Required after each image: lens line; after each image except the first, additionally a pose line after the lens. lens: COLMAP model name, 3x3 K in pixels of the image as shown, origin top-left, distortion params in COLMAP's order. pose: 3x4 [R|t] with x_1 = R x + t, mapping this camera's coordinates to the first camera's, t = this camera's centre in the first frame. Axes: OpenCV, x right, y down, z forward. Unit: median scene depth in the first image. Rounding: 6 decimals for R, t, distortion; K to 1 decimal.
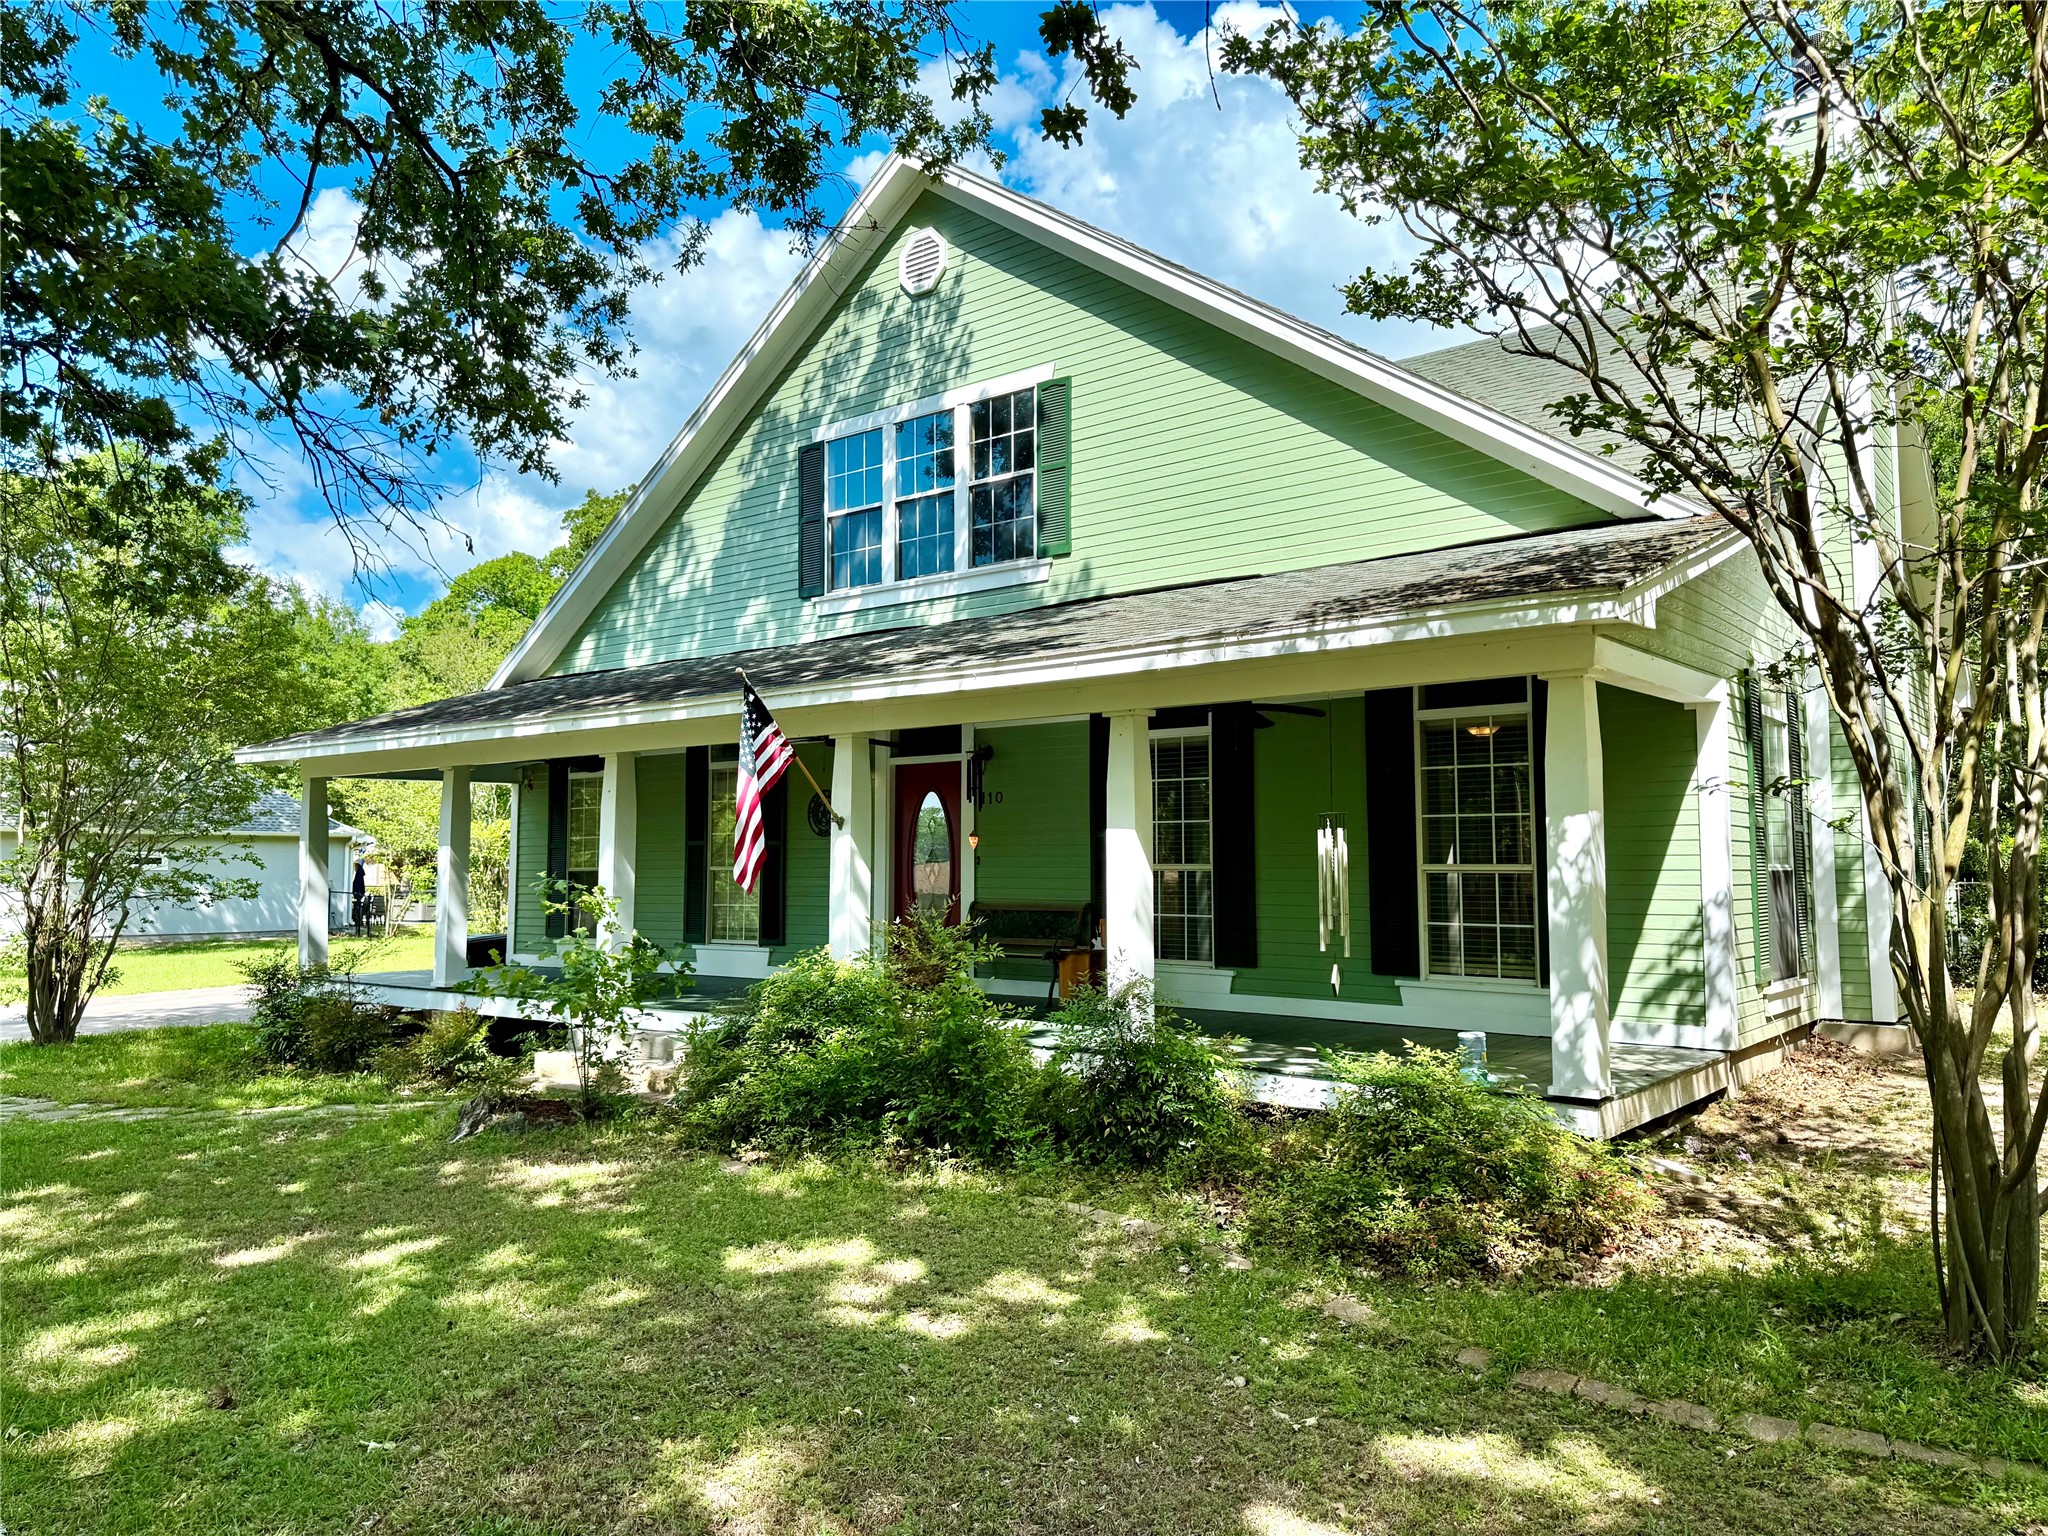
lens RADIAL K [[1454.7, 0, 1029.6], [0, 1454.7, 760.0], [0, 0, 1]] dist [0.002584, -0.002446]
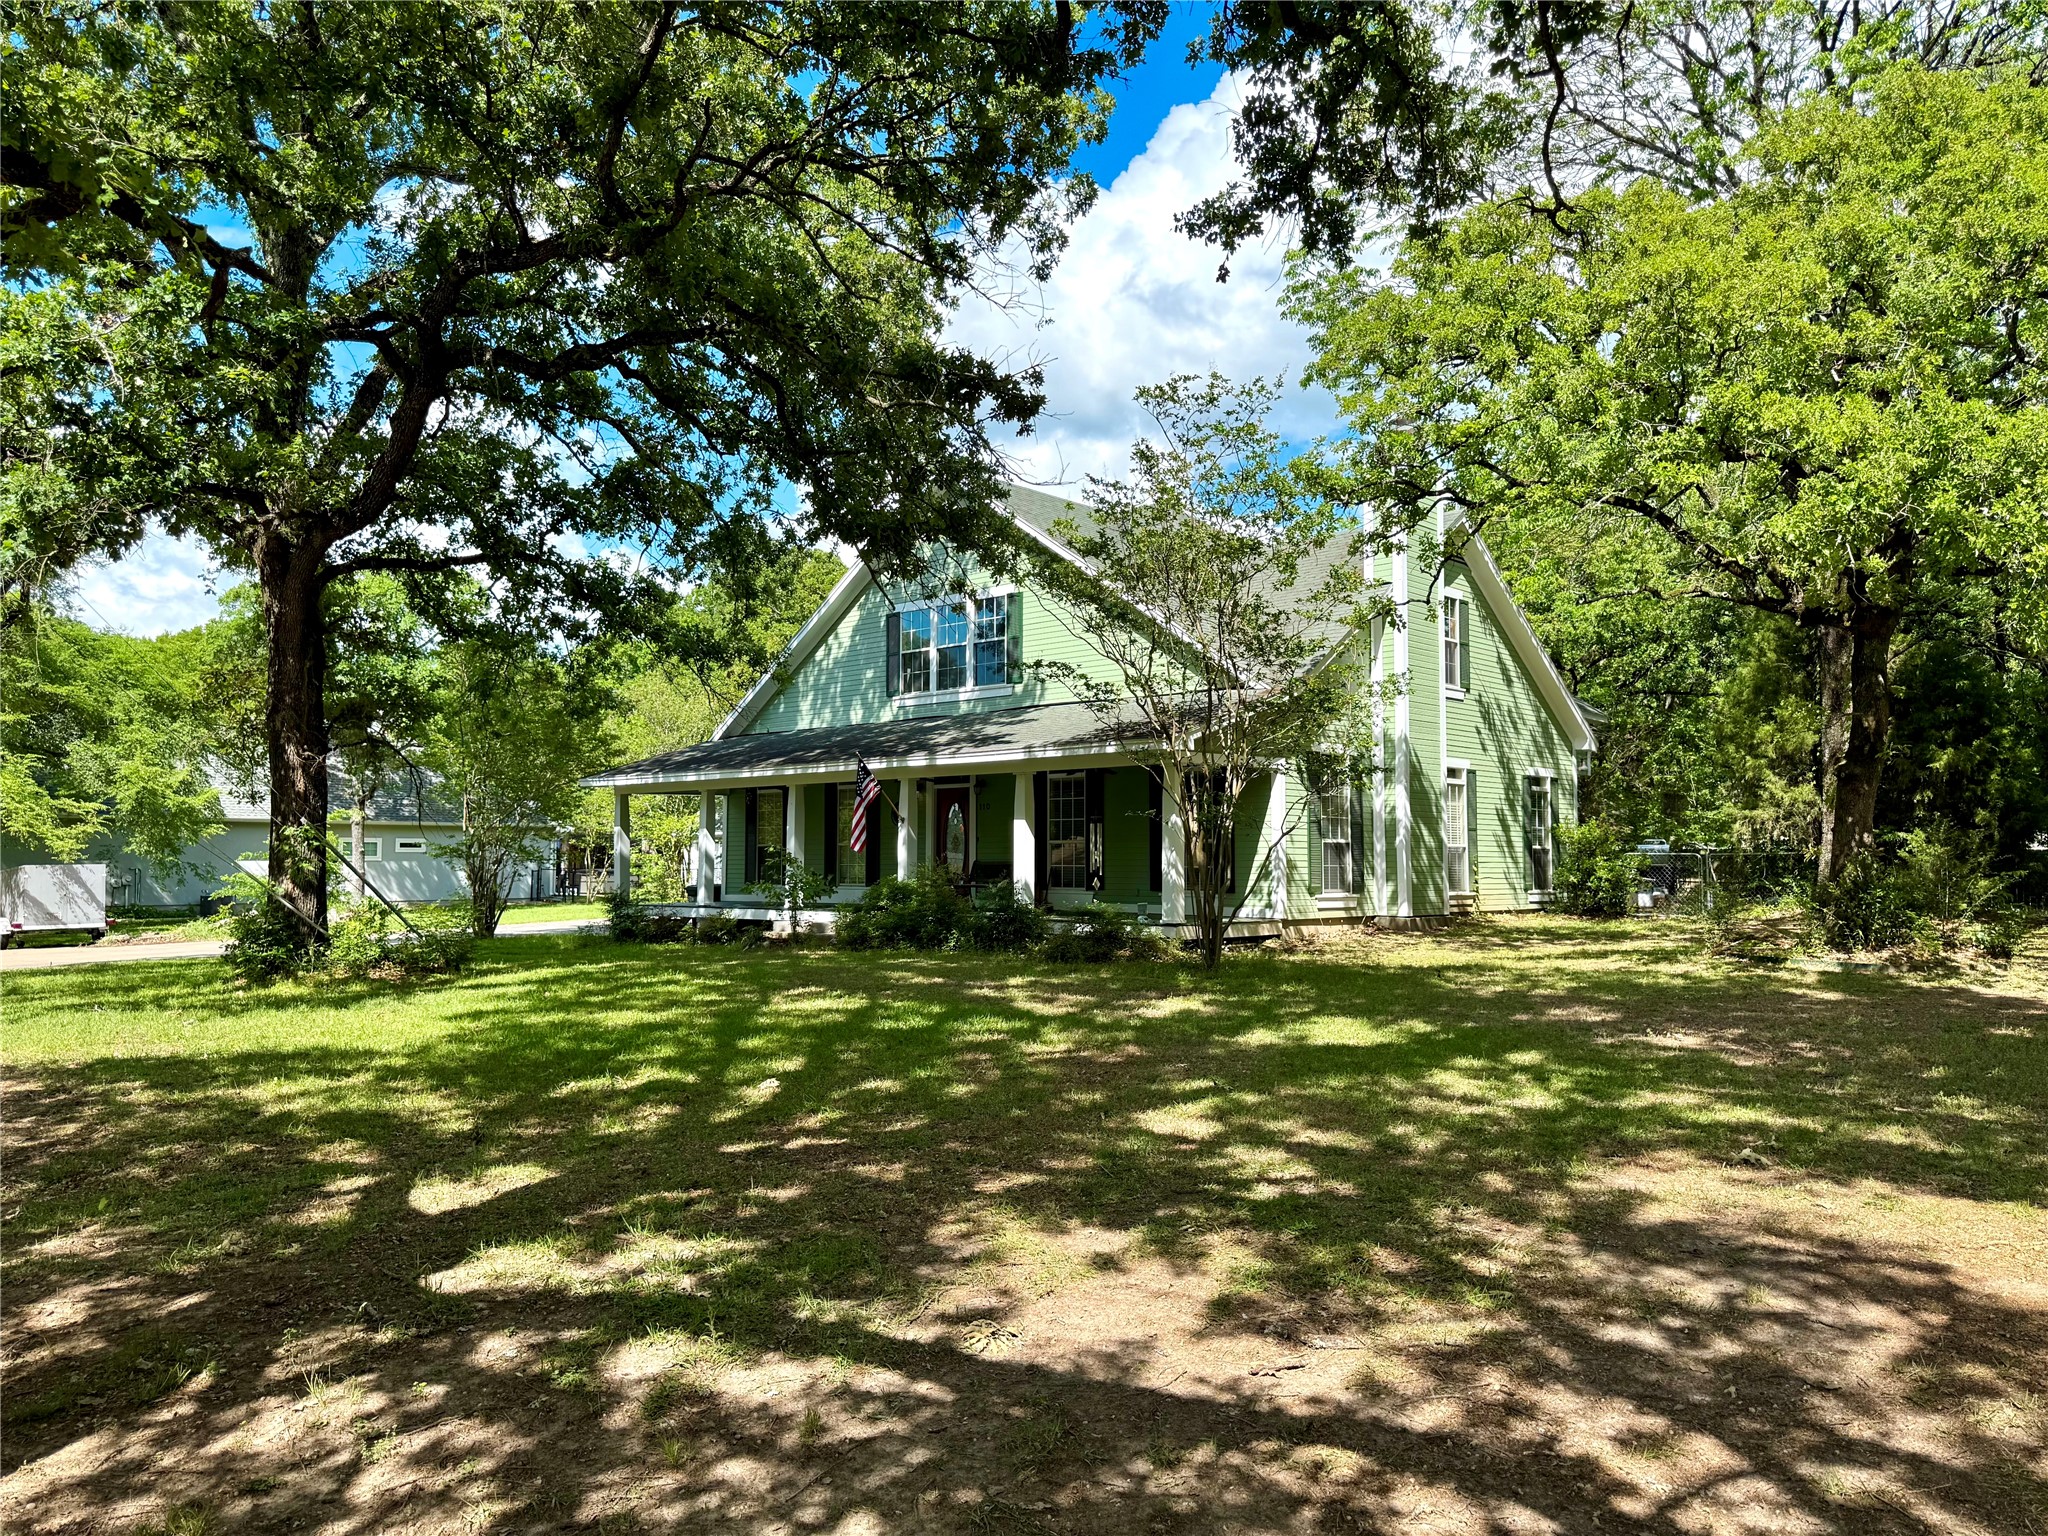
lens RADIAL K [[1454.7, 0, 1020.8], [0, 1454.7, 768.3], [0, 0, 1]] dist [0.002584, -0.002446]
pose [[0.996941, 0.000996, -0.078151, 0.182935], [0.000140, 0.999894, 0.014537, -0.056855], [0.078158, -0.014504, 0.996836, -0.971676]]
